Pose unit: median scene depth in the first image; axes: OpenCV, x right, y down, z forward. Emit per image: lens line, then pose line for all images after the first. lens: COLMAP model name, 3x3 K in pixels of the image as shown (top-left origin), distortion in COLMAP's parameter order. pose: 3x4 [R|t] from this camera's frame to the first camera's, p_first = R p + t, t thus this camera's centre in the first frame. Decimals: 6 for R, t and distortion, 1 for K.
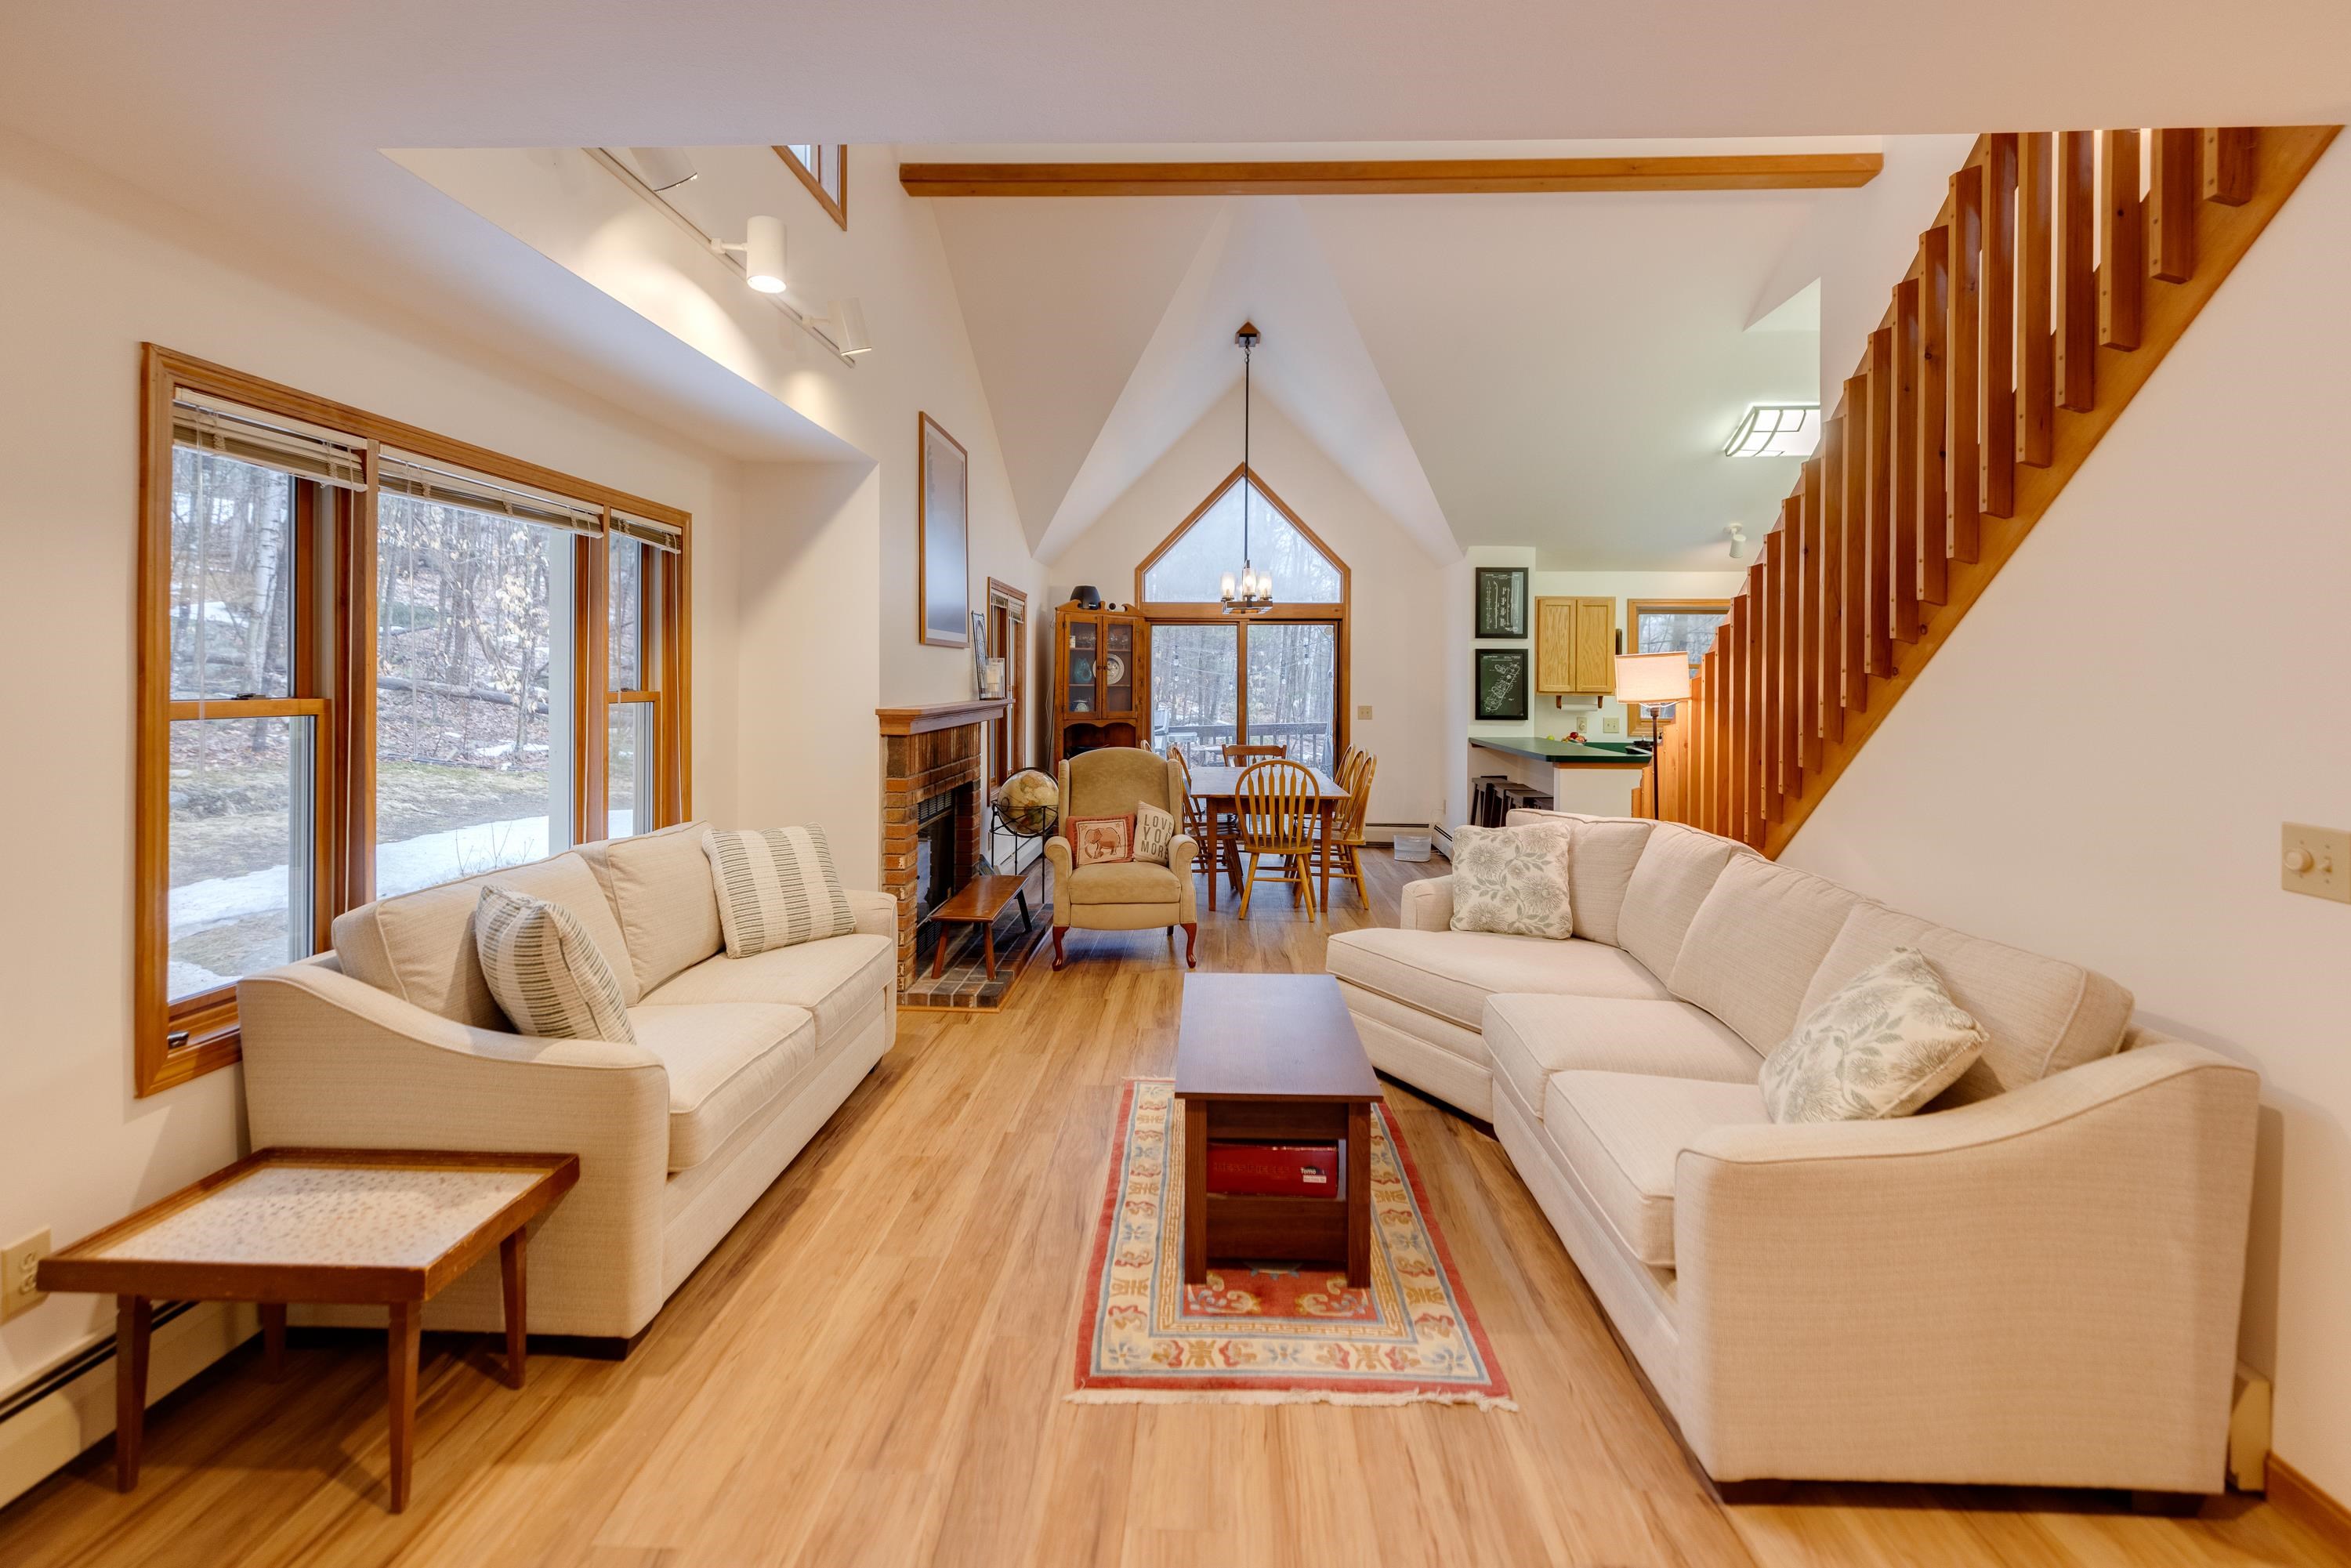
lens RADIAL K [[1094.7, 0, 1178.2], [0, 1094.7, 653.2], [0, 0, 1]] dist [0.003719, 0.000376]
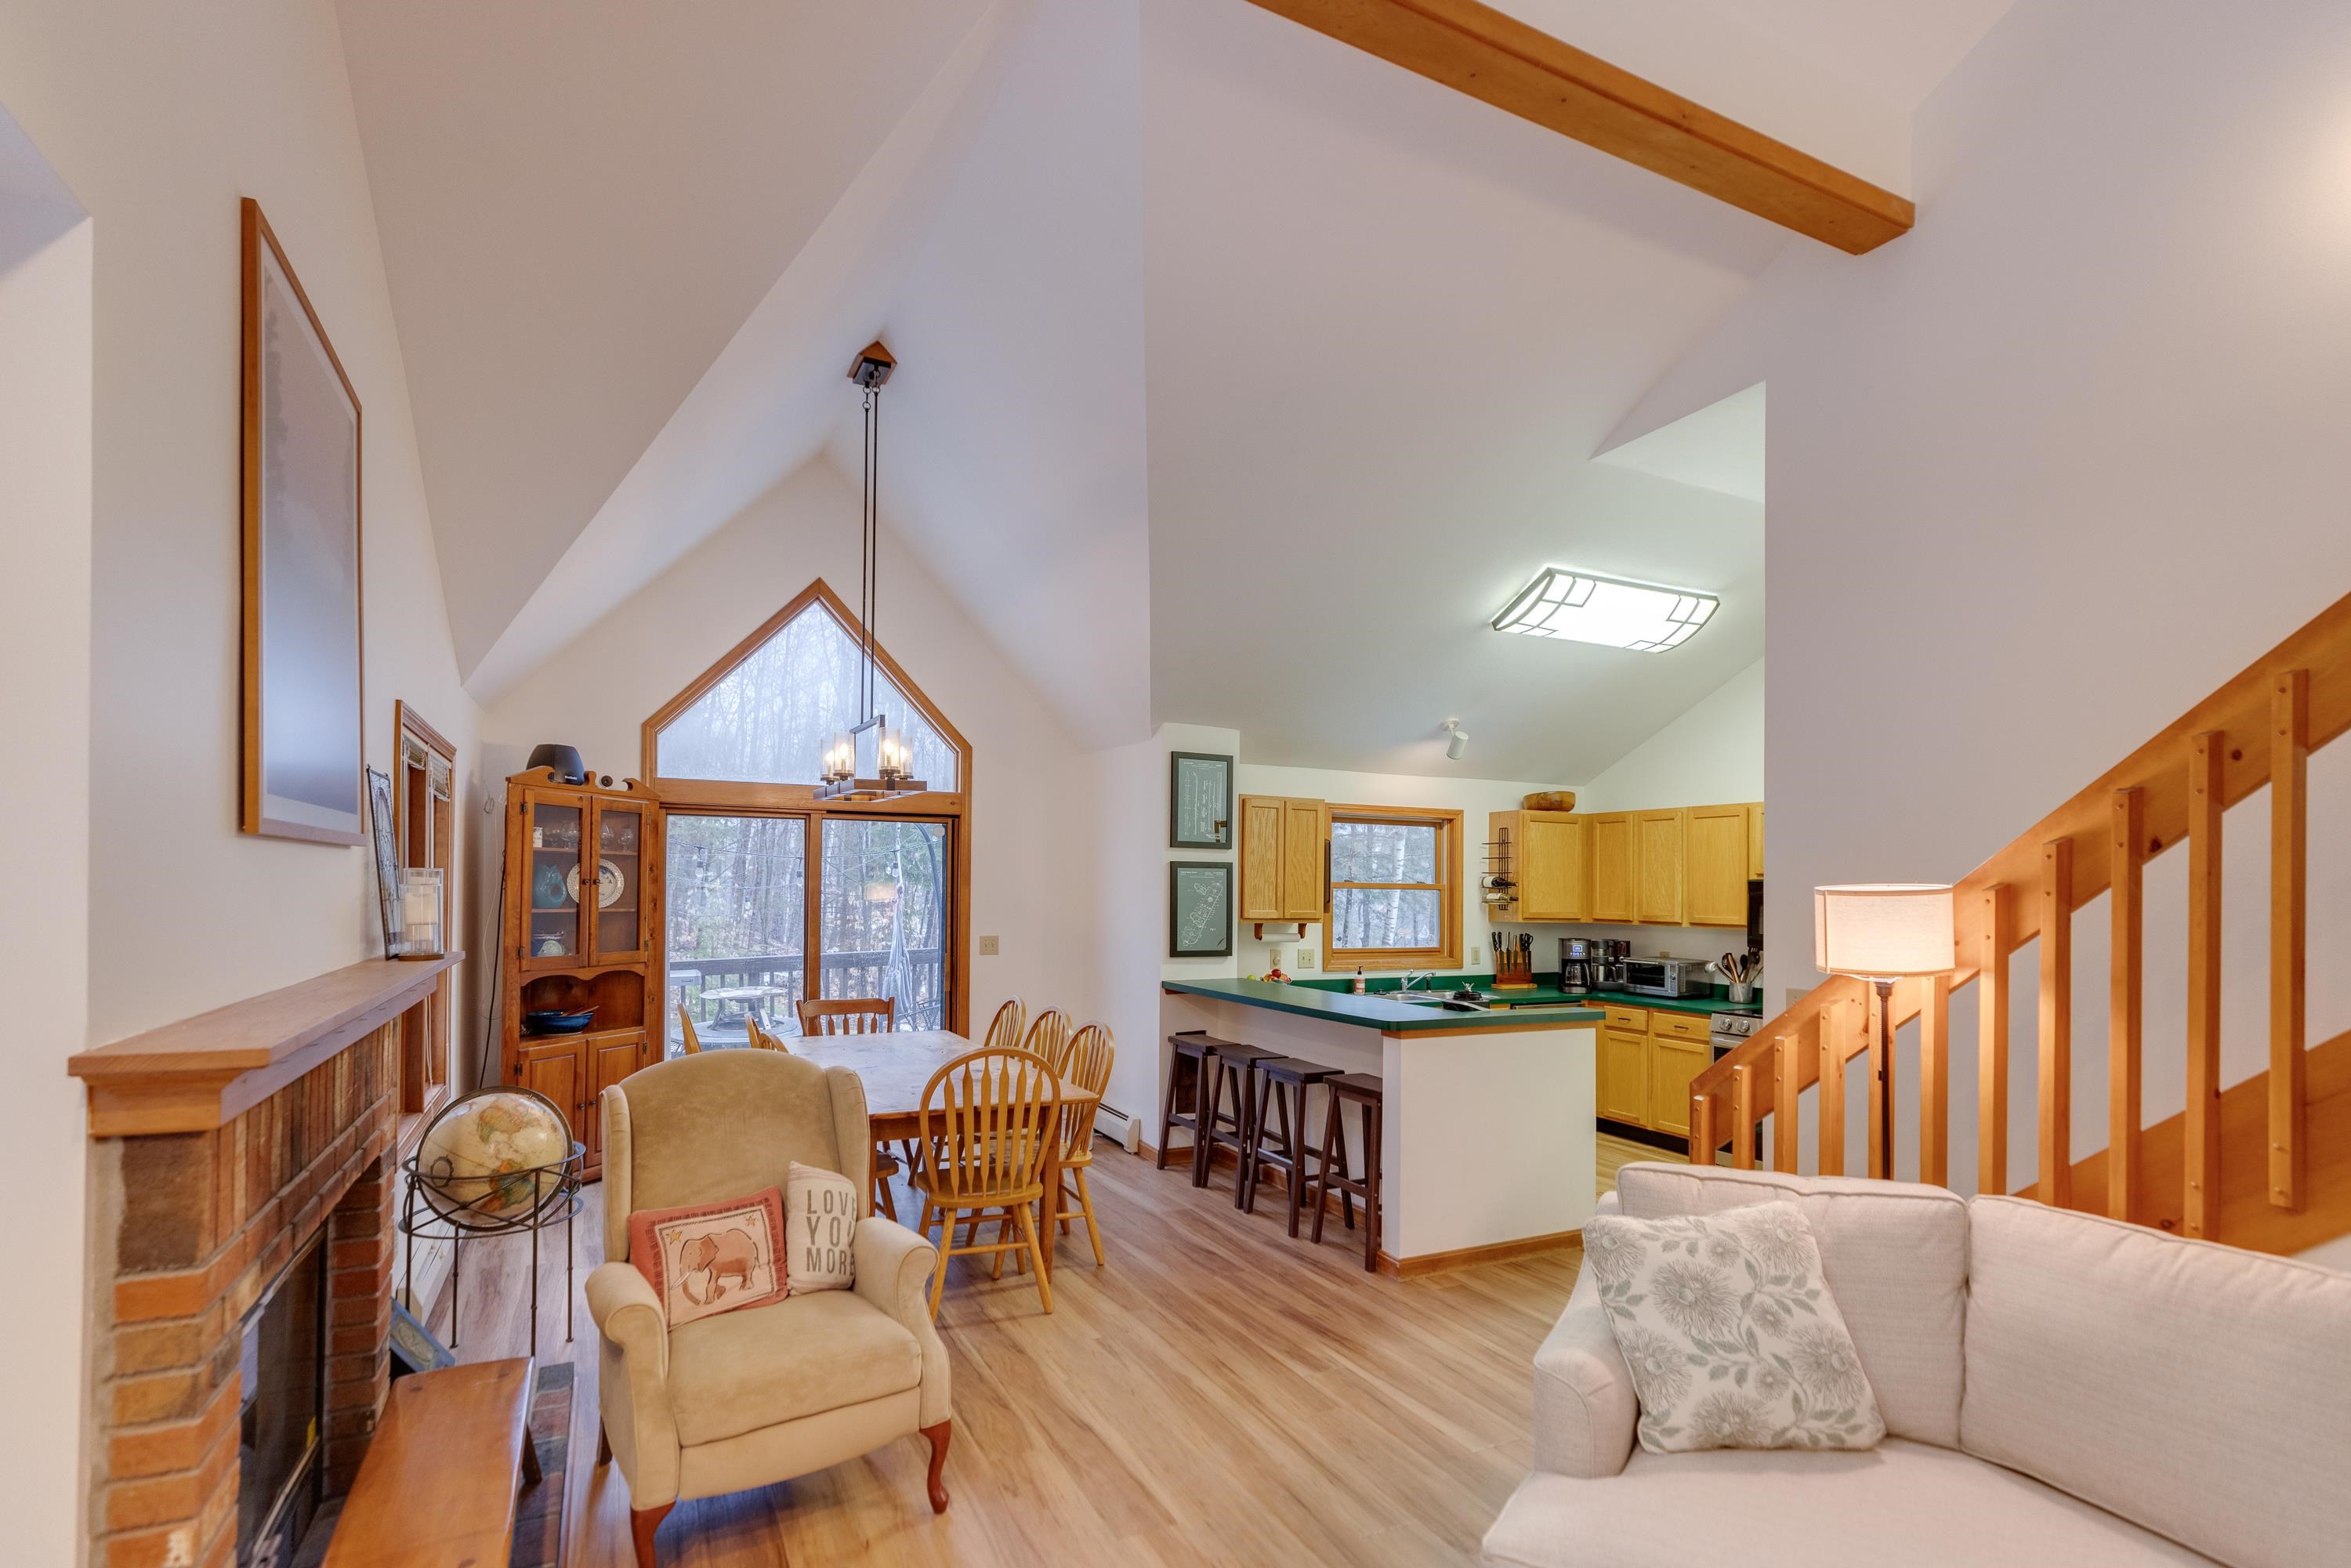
lens RADIAL K [[1107.3, 0, 1157.9], [0, 1107.3, 872.6], [0, 0, 1]] dist [0.003741, 0.000557]
pose [[0.880652, 0.011332, 0.473629, -0.131952], [-0.017793, 0.999800, 0.009161, -0.004434], [-0.473430, -0.016495, 0.880677, 0.492521]]
